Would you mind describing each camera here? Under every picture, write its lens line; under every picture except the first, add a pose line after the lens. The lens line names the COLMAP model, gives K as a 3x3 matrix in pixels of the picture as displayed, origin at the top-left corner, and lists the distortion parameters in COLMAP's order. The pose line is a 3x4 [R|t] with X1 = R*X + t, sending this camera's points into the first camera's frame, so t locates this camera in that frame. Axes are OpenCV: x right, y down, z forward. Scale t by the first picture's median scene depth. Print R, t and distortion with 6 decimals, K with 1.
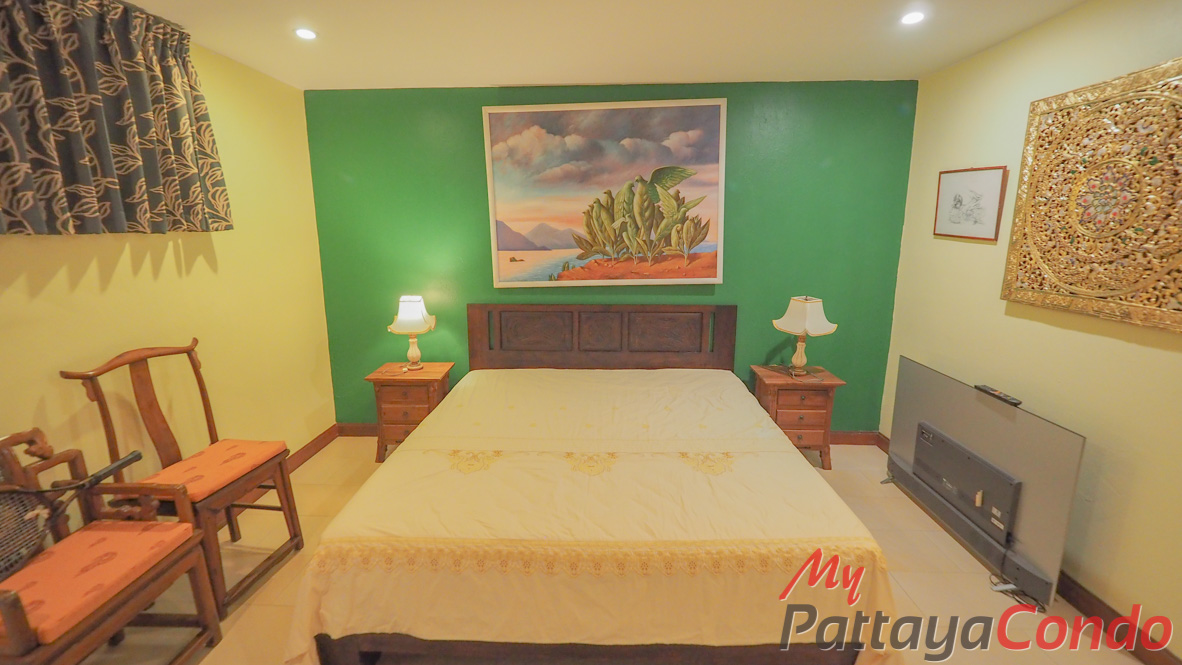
lens RADIAL K [[502.1, 0, 553.4], [0, 502.1, 326.5], [0, 0, 1]] dist [-0.006287, 0.000346]
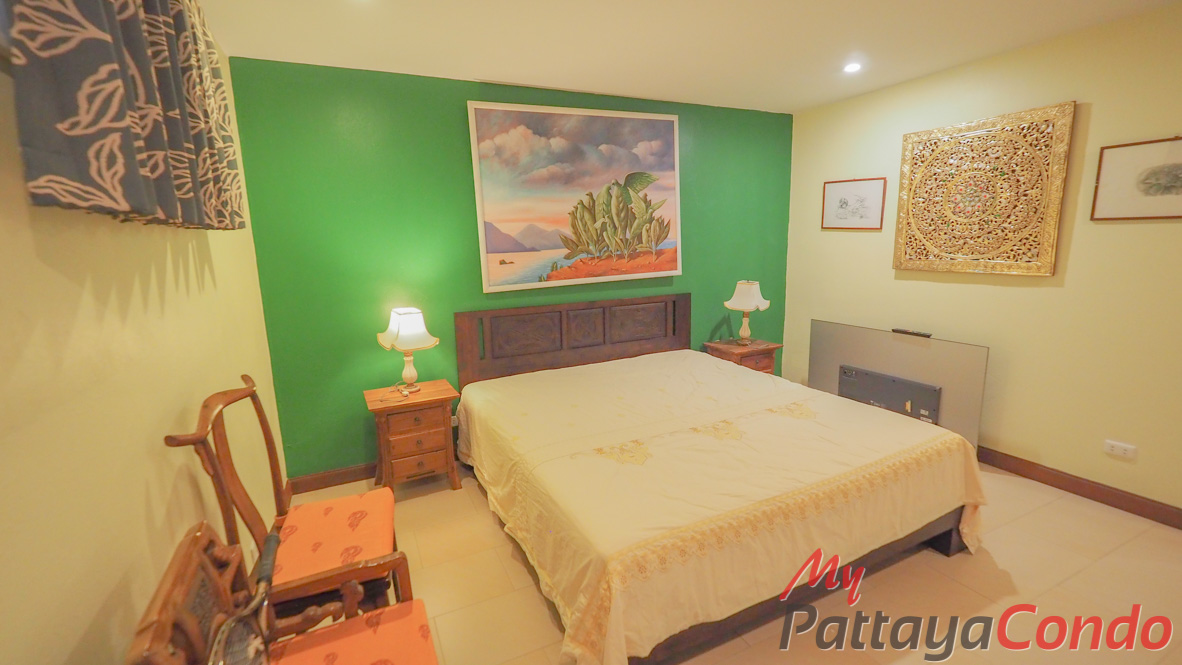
lens RADIAL K [[502.1, 0, 547.7], [0, 502.1, 328.8], [0, 0, 1]] dist [-0.006287, 0.000346]
pose [[0.886821, -0.100270, 0.451104, -0.666099], [0.113380, 0.993550, -0.002050, 0.007572], [-0.447989, 0.052964, 0.892469, 0.162730]]
